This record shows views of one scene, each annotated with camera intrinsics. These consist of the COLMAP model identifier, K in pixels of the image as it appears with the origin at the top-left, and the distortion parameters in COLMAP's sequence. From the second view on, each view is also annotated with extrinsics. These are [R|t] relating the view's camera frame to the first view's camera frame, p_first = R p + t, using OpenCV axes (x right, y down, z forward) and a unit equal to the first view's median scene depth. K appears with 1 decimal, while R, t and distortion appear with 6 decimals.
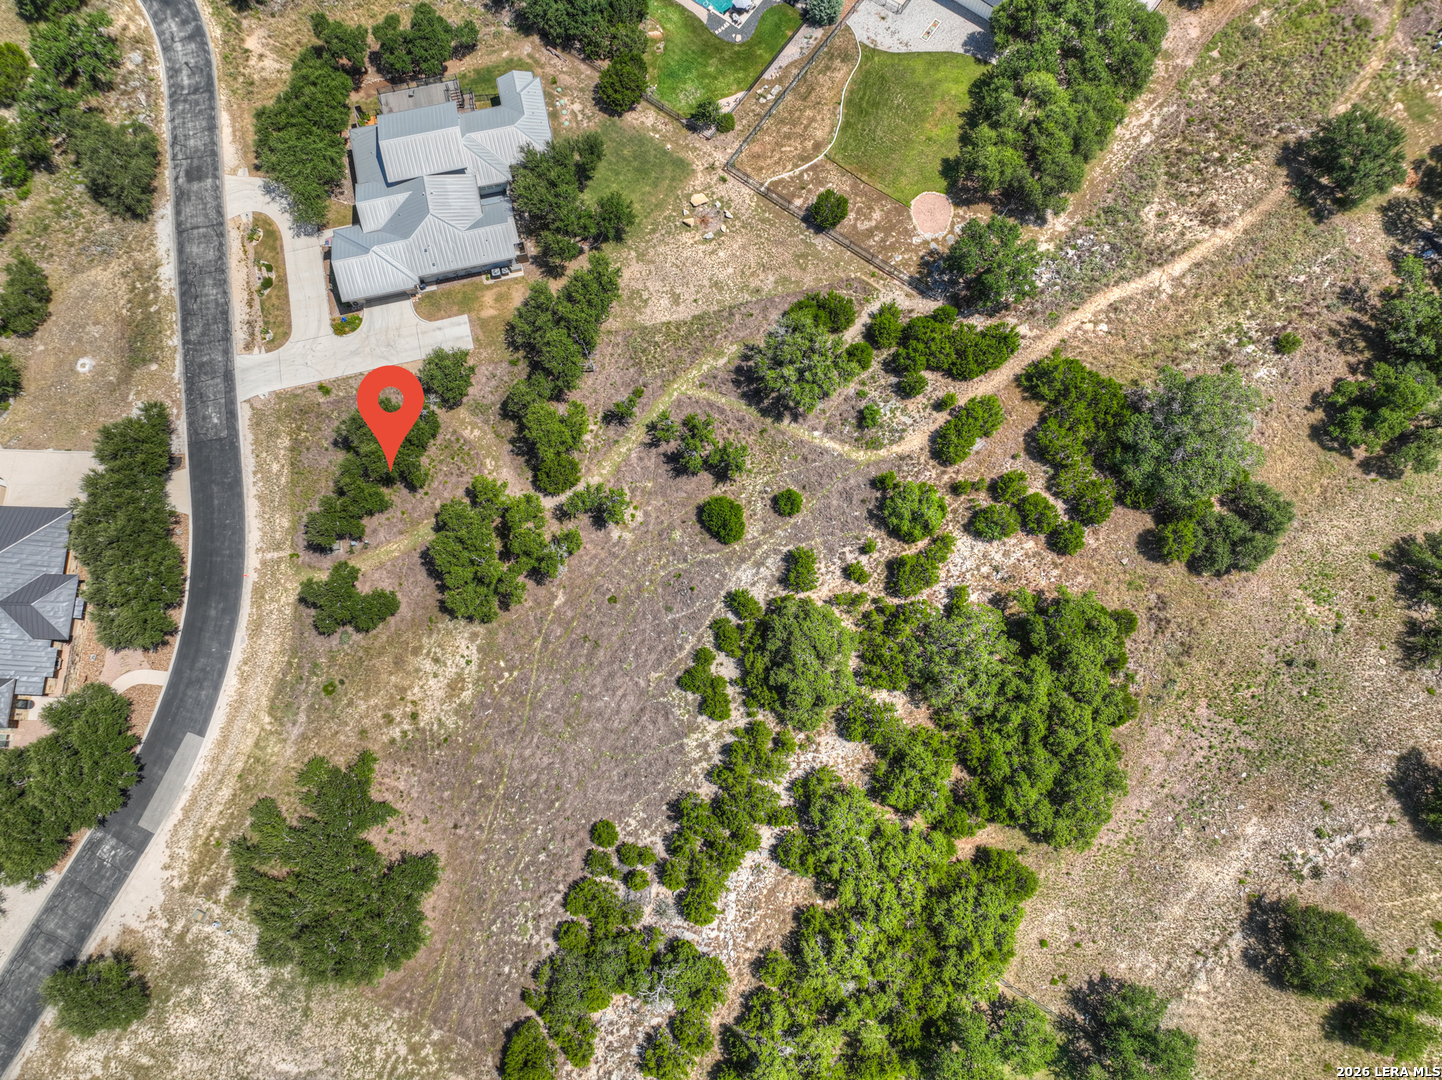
lens RADIAL K [[1012.8, 0, 721.9], [0, 1012.8, 538.0], [0, 0, 1]] dist [-0.006174, 0.025446]
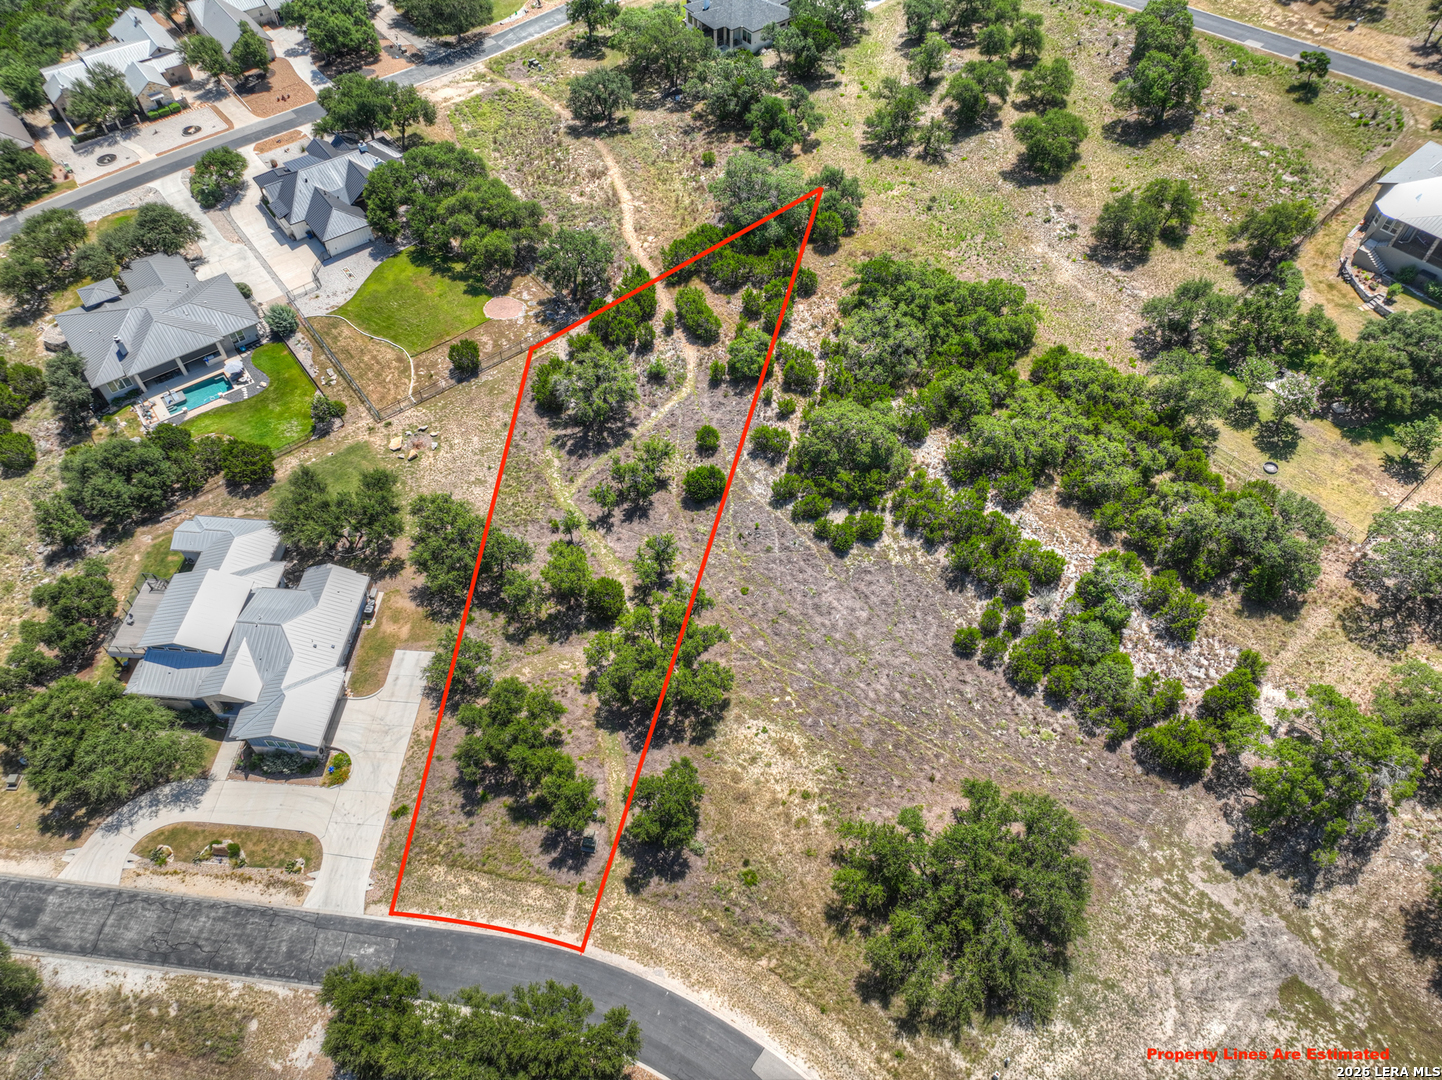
lens RADIAL K [[1014.4, 0, 721.8], [0, 1014.4, 537.5], [0, 0, 1]] dist [-0.005826, 0.025291]
pose [[0.298475, -0.752331, 0.587291, -0.672519], [0.933576, 0.358031, -0.015821, 0.036376], [-0.198365, 0.553003, 0.809221, 0.147665]]
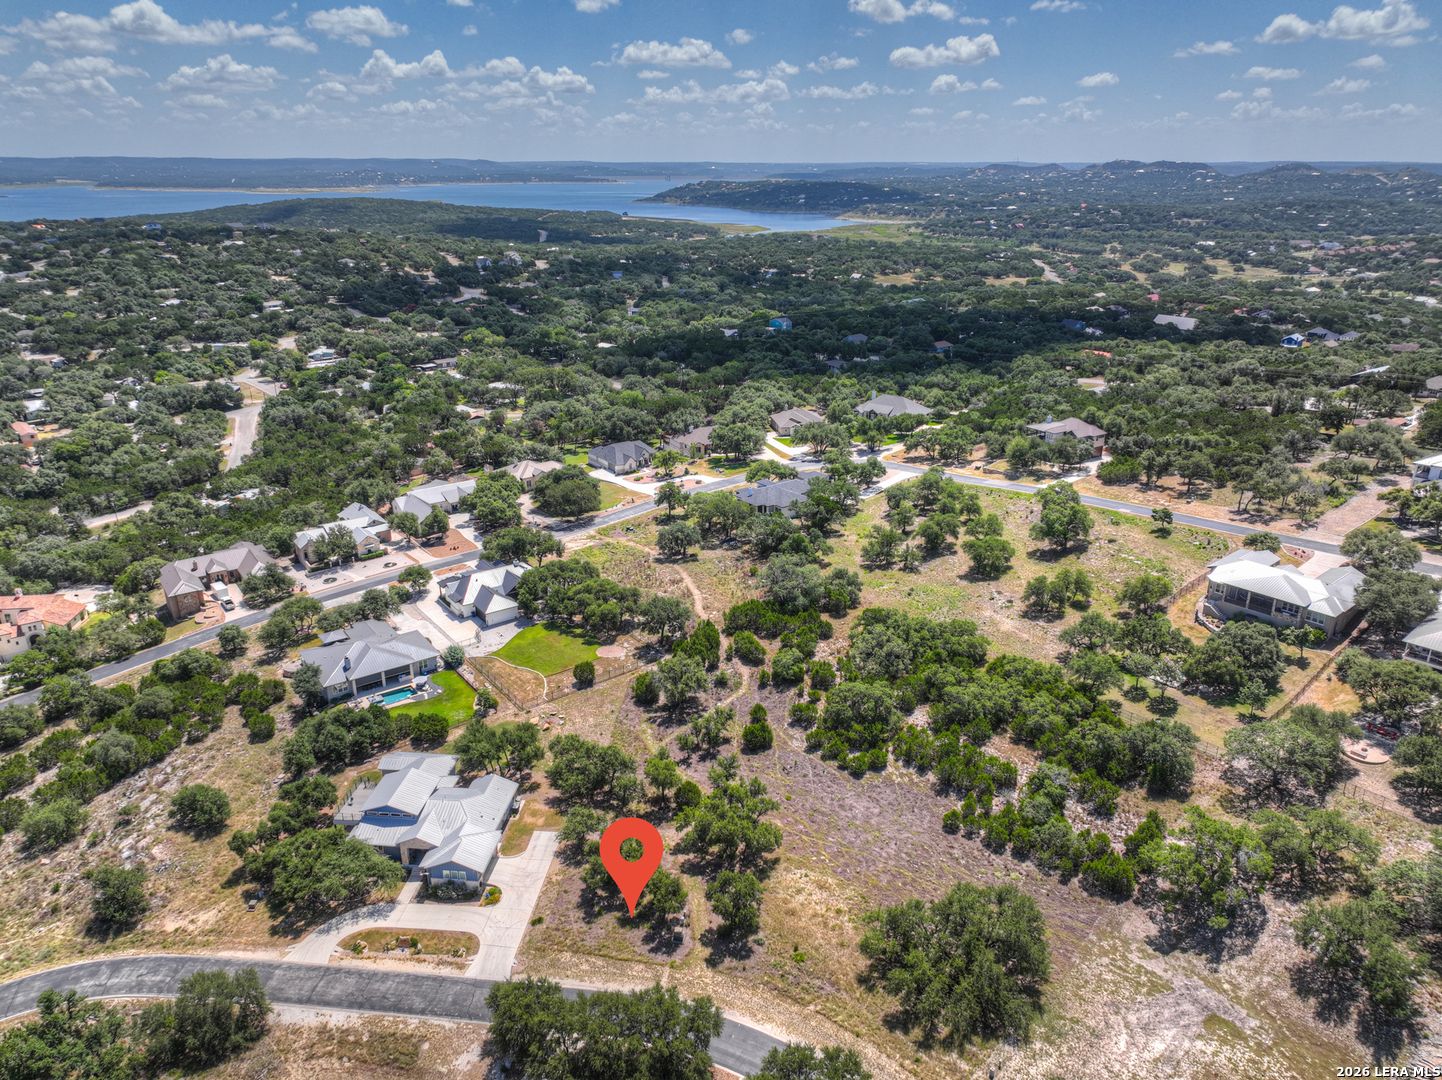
lens RADIAL K [[1014.4, 0, 721.8], [0, 1014.4, 537.5], [0, 0, 1]] dist [-0.005826, 0.025291]
pose [[0.318948, -0.341380, 0.884156, -1.251346], [0.928445, 0.299973, -0.219103, 0.174235], [-0.190426, 0.890773, 0.412628, 0.116960]]
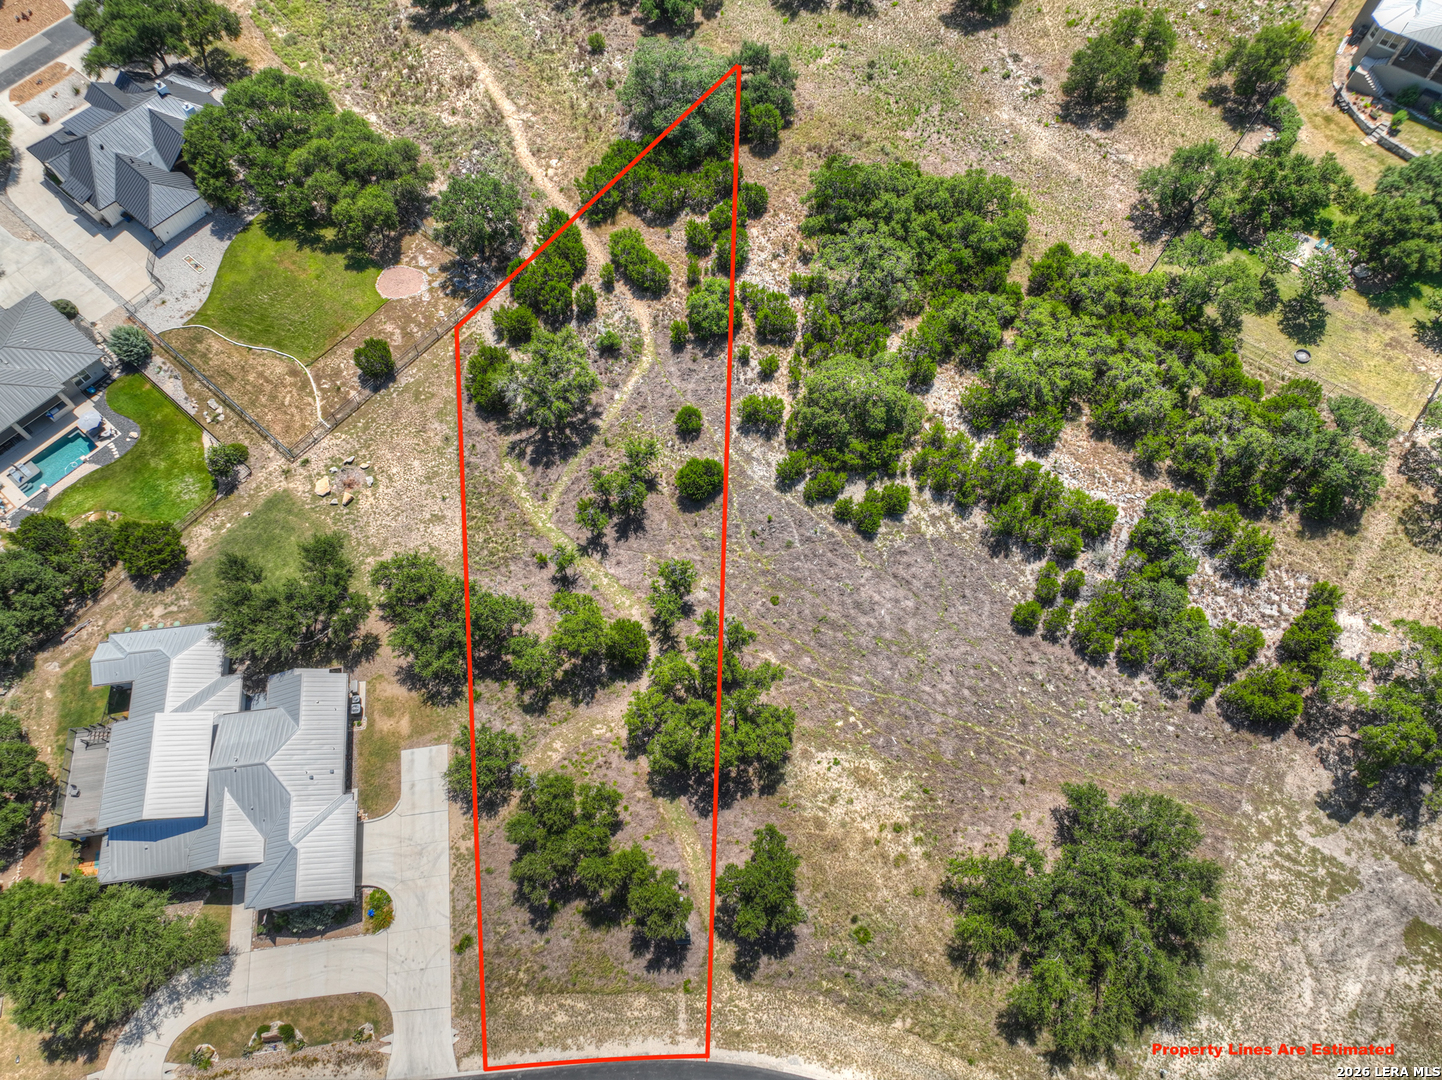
lens RADIAL K [[1012.8, 0, 721.9], [0, 1012.8, 538.0], [0, 0, 1]] dist [-0.006174, 0.025446]
pose [[0.086857, -0.890383, 0.446849, -0.468597], [0.973466, 0.171177, 0.151865, -0.133364], [-0.211709, 0.421802, 0.881625, 0.181231]]
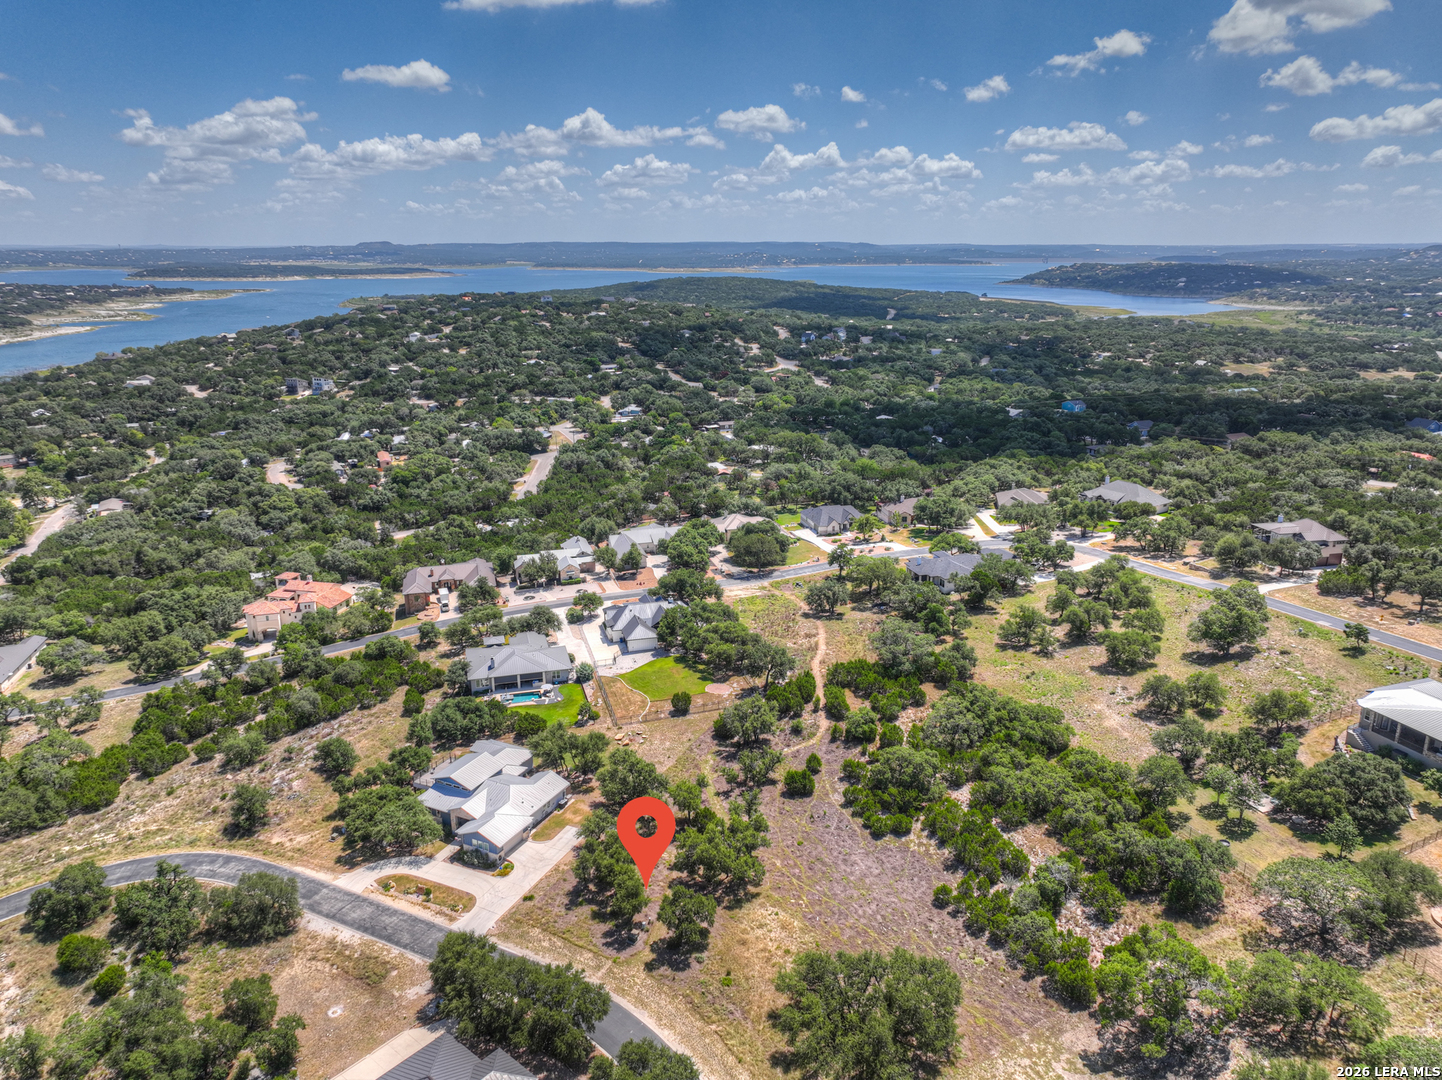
lens RADIAL K [[1012.8, 0, 721.9], [0, 1012.8, 538.0], [0, 0, 1]] dist [-0.006174, 0.025446]
pose [[0.628515, -0.229393, 0.743201, -1.143738], [0.763096, 0.366762, -0.532137, 0.580885], [-0.150509, 0.901590, 0.405565, 0.042398]]
